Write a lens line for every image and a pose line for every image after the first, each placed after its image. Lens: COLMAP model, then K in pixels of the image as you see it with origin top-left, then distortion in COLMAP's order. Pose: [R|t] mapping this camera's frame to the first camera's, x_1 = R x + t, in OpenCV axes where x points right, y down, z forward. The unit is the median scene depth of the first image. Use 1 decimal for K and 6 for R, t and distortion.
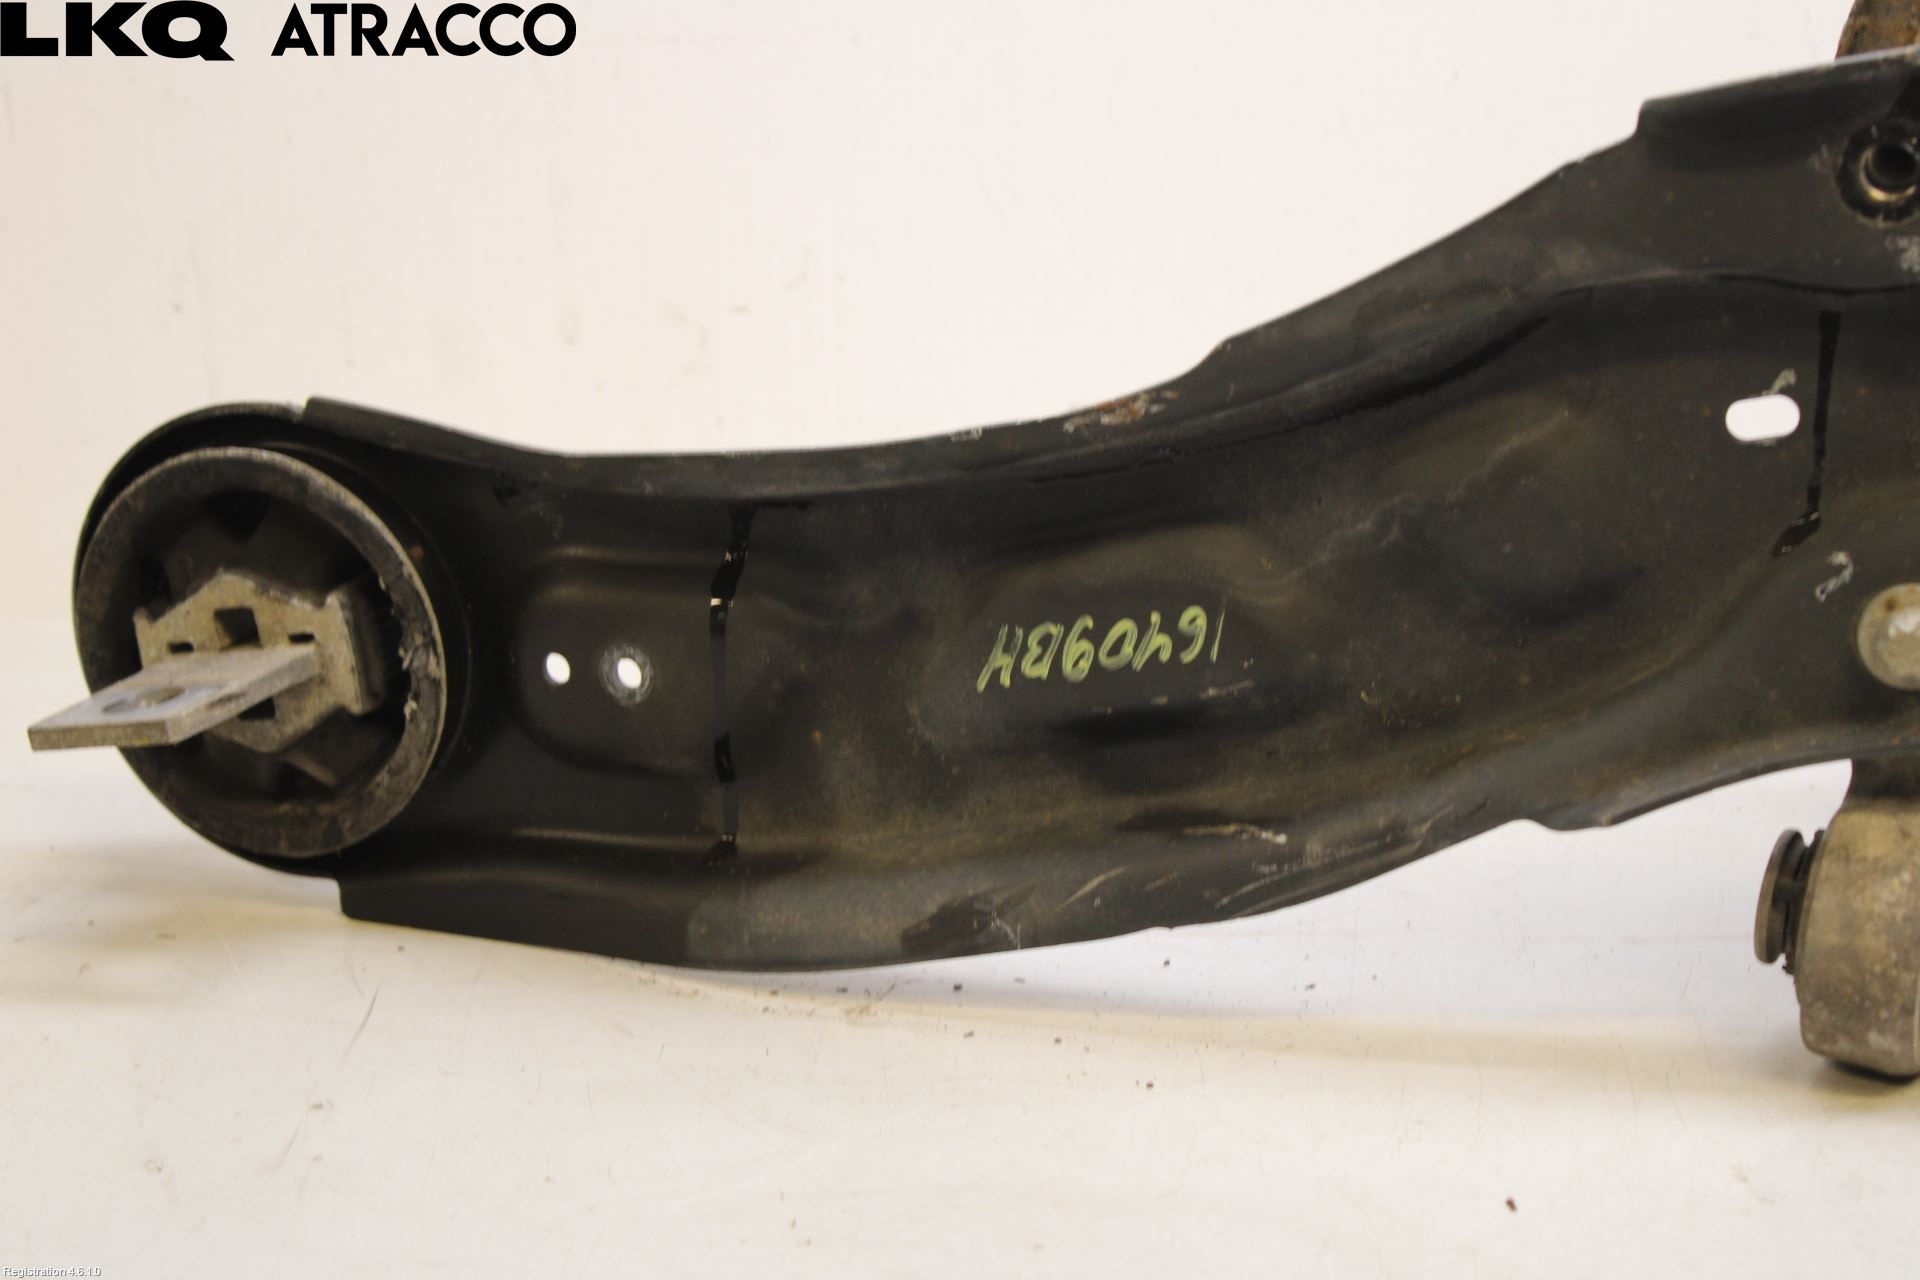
lens RADIAL K [[4098.9, 0, 960.0], [0, 4098.9, 640.0], [0, 0, 1]] dist [0.080884, 0.231777]
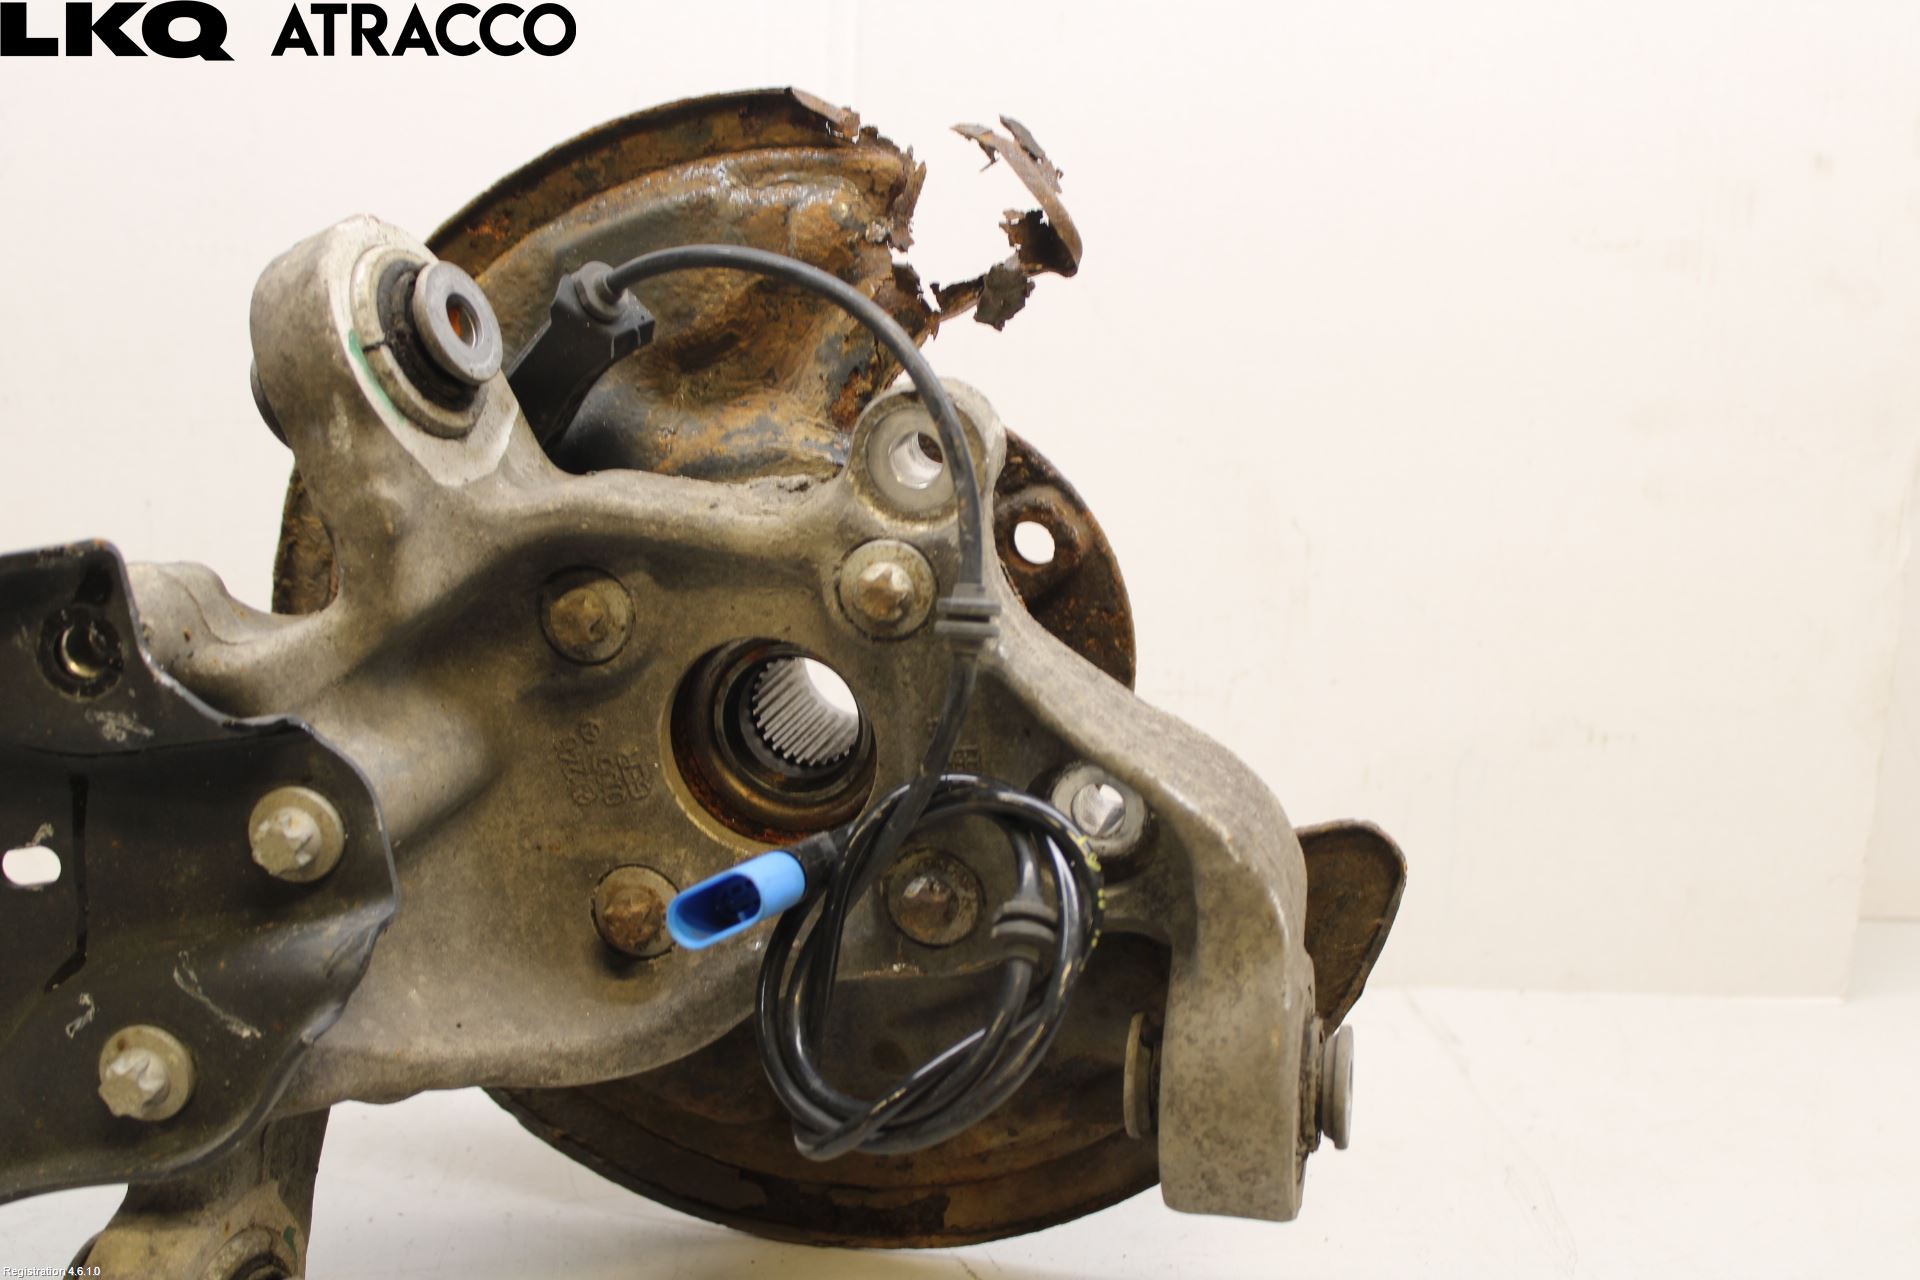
lens RADIAL K [[2596.5, 0, 960.0], [0, 2596.5, 640.0], [0, 0, 1]] dist [-0.035239, 0.037220]
pose [[0.994567, 0.004593, 0.103994, 0.354079], [0.000240, 0.998922, -0.046410, -0.078763], [-0.104095, 0.046183, 0.993495, 0.281834]]
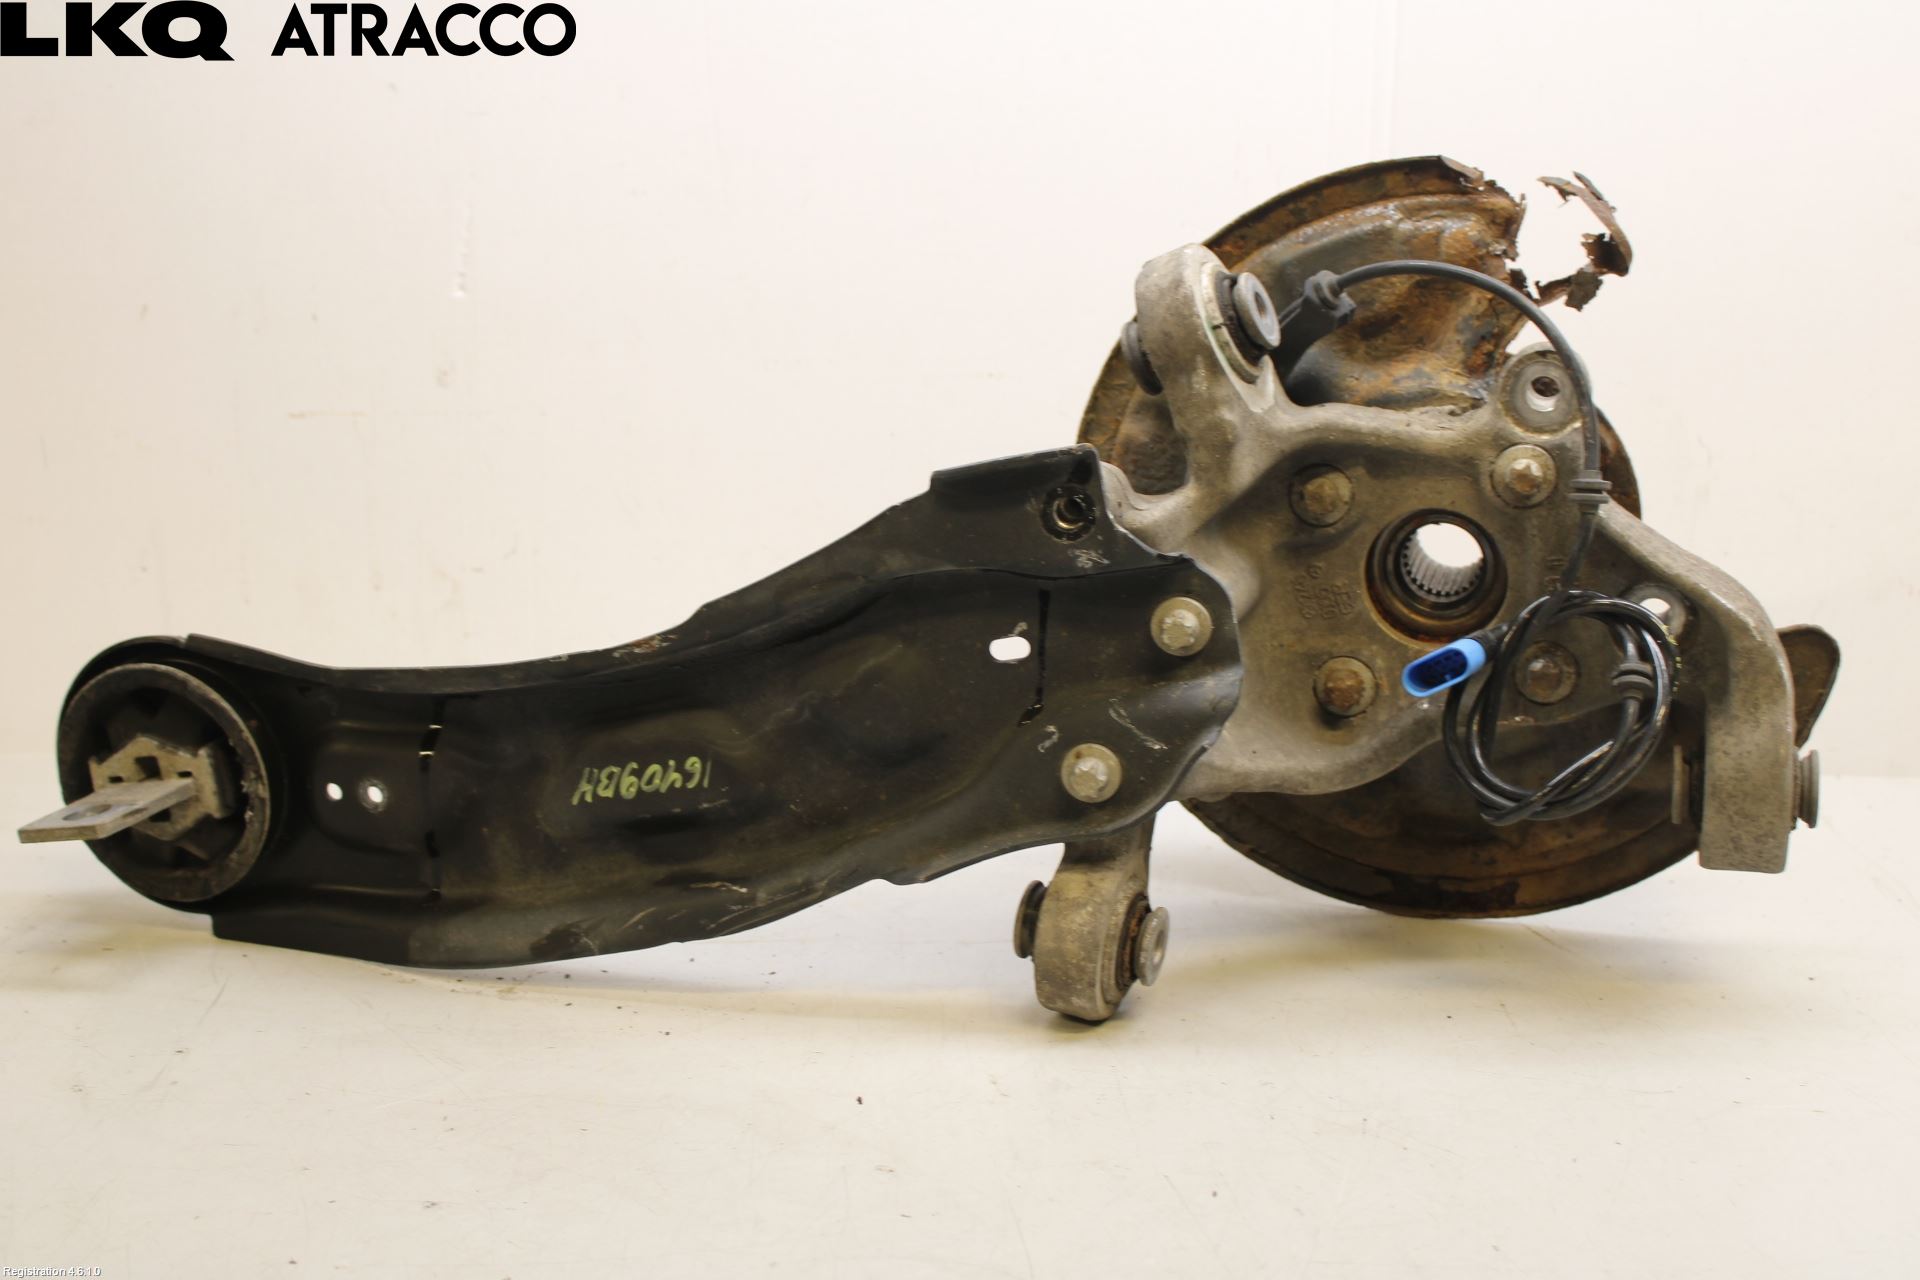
lens RADIAL K [[2573.8, 0, 960.0], [0, 2573.8, 640.0], [0, 0, 1]] dist [-0.029696, 0.058684]
pose [[0.997618, -0.003999, 0.068870, 0.094154], [0.006122, 0.999512, -0.030645, -0.023164], [-0.068714, 0.030994, 0.997155, -0.094605]]
